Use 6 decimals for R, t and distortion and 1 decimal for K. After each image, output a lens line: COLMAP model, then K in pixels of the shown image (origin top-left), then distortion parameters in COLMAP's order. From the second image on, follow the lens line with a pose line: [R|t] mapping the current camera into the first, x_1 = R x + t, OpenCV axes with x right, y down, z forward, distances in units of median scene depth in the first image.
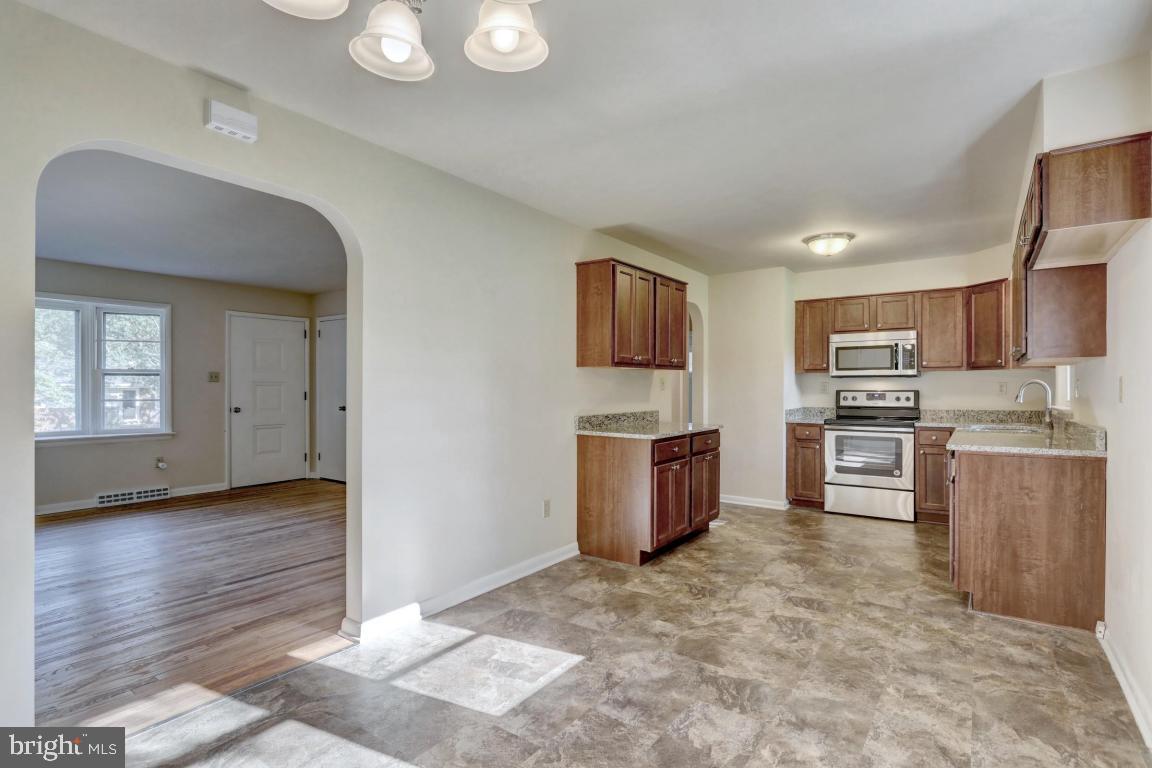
lens RADIAL K [[569.5, 0, 573.1], [0, 569.5, 387.0], [0, 0, 1]] dist [-0.006766, 0.001471]
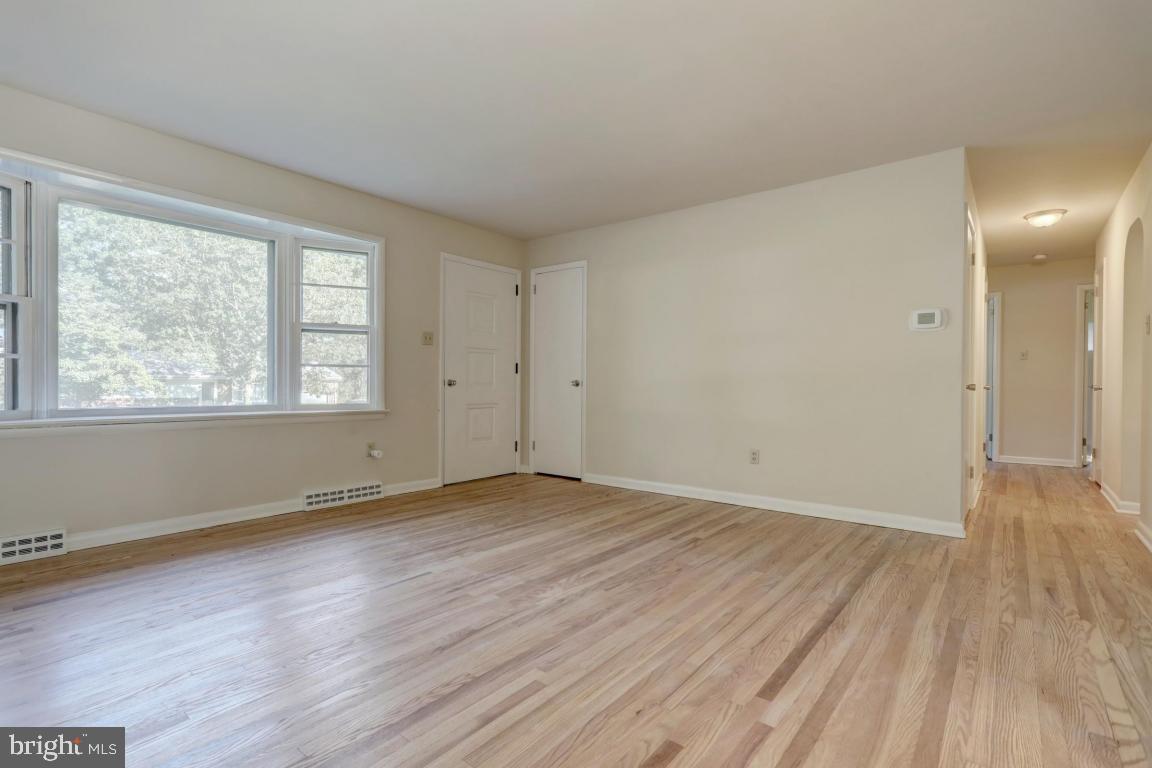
lens RADIAL K [[546.3, 0, 577.0], [0, 546.3, 383.7], [0, 0, 1]] dist [-0.003129, 0.002799]
pose [[0.998906, 0.005812, -0.046411, -0.402082], [-0.006003, 0.999974, -0.003977, 0.045098], [0.046386, 0.004251, 0.998915, 0.282652]]
